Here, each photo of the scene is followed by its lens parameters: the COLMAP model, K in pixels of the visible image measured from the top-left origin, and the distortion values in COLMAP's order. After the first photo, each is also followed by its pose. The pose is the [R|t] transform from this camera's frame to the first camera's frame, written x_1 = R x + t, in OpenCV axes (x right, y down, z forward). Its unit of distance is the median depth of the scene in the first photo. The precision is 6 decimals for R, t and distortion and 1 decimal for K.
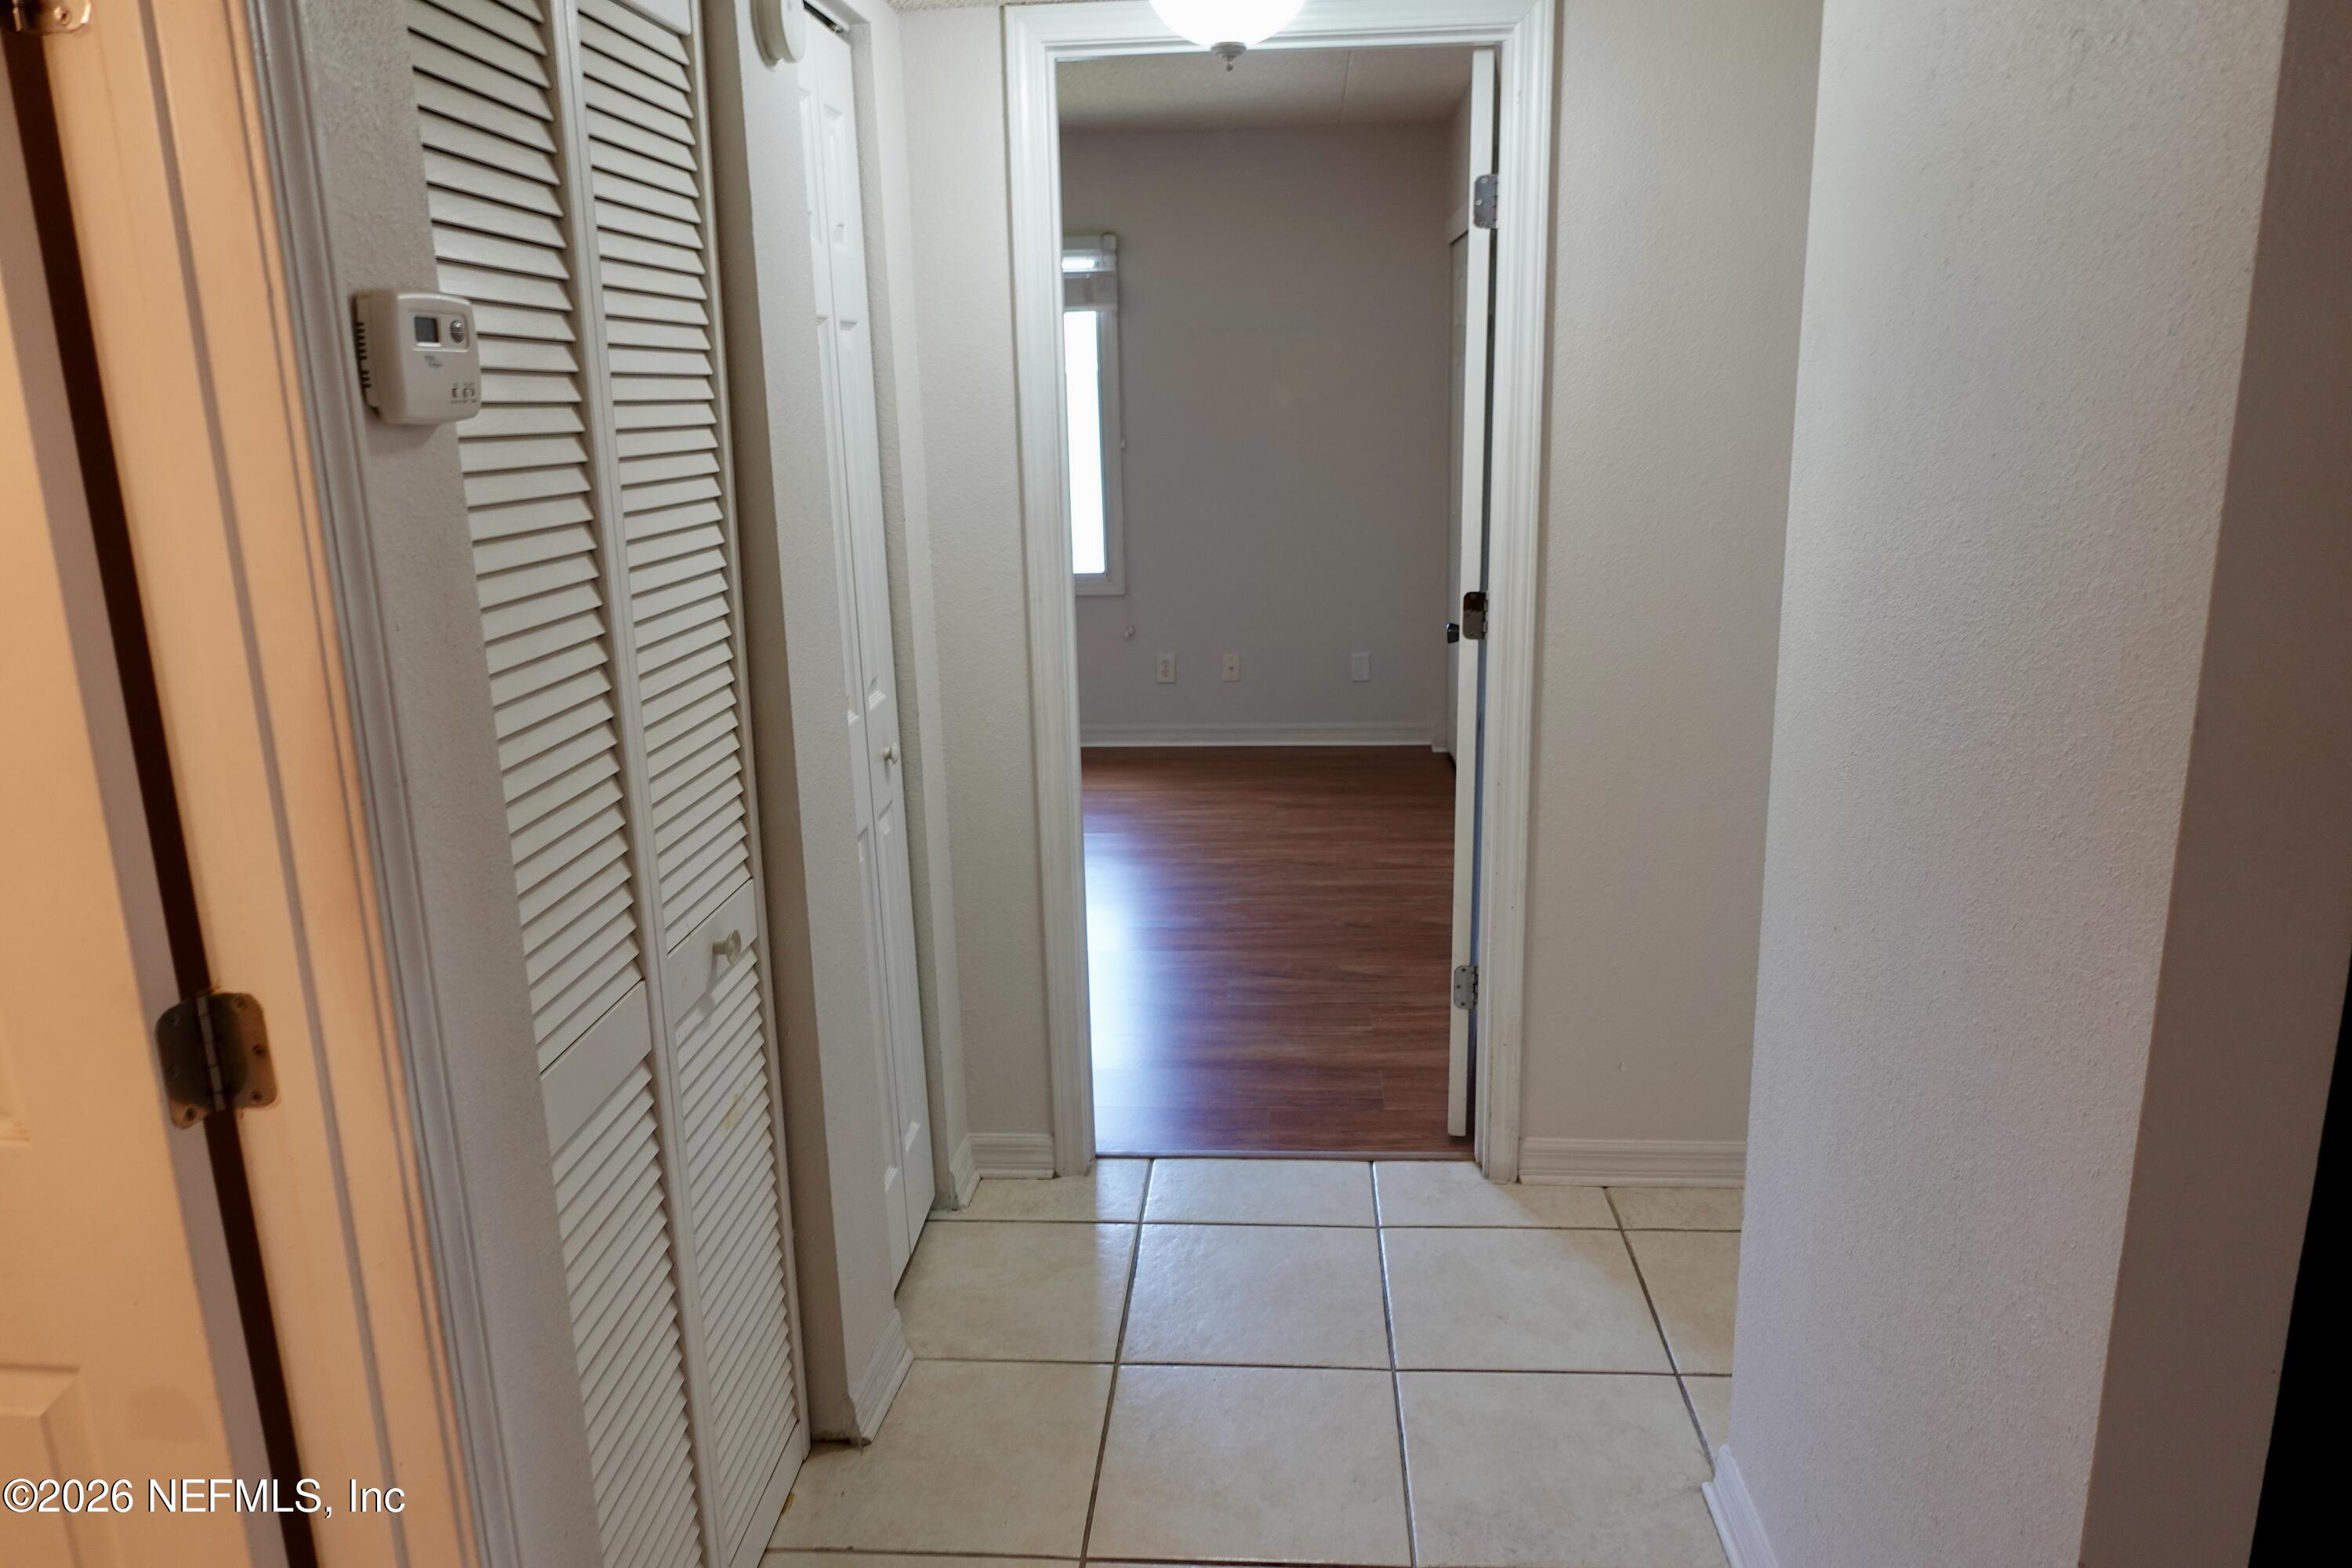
lens RADIAL K [[1615.1, 0, 1176.0], [0, 1615.1, 784.0], [0, 0, 1]] dist [0.000651, -0.000224]
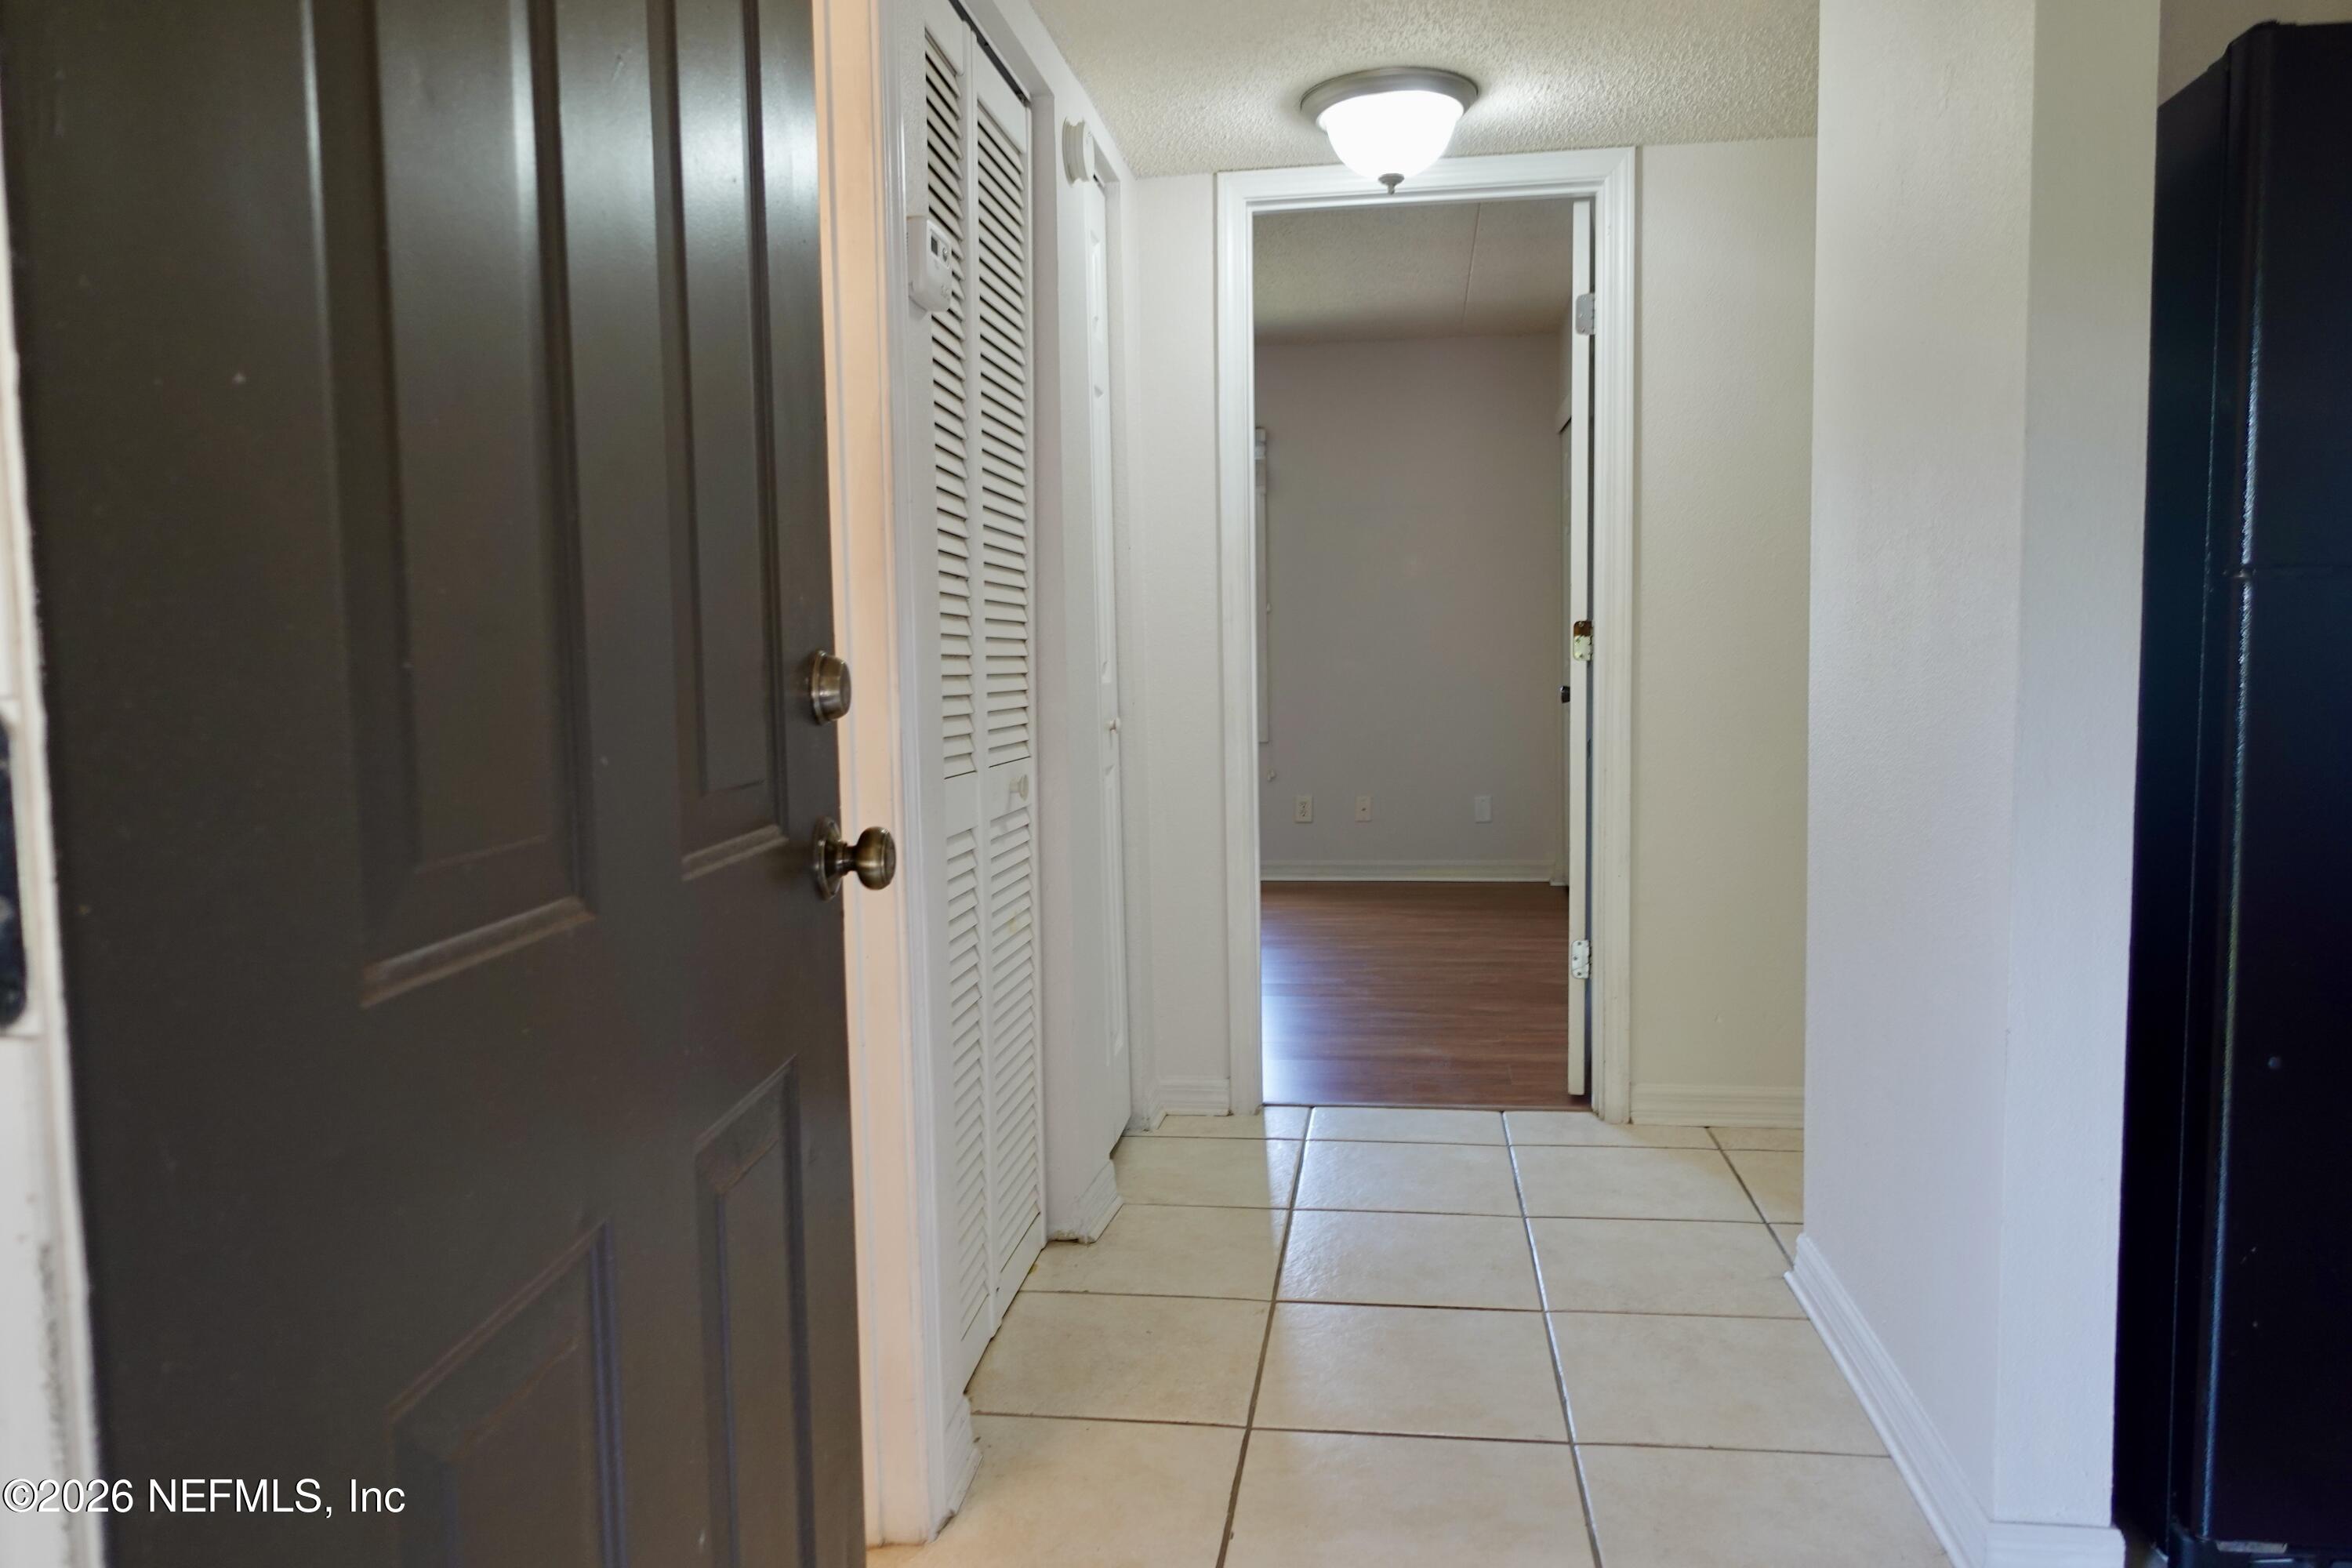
lens RADIAL K [[1615.1, 0, 1176.0], [0, 1615.1, 784.0], [0, 0, 1]] dist [0.000651, -0.000224]
pose [[0.997414, 0.011300, -0.070972, -0.034373], [-0.022612, 0.986748, -0.160676, 0.203313], [0.068216, 0.161865, 0.984452, -0.206002]]
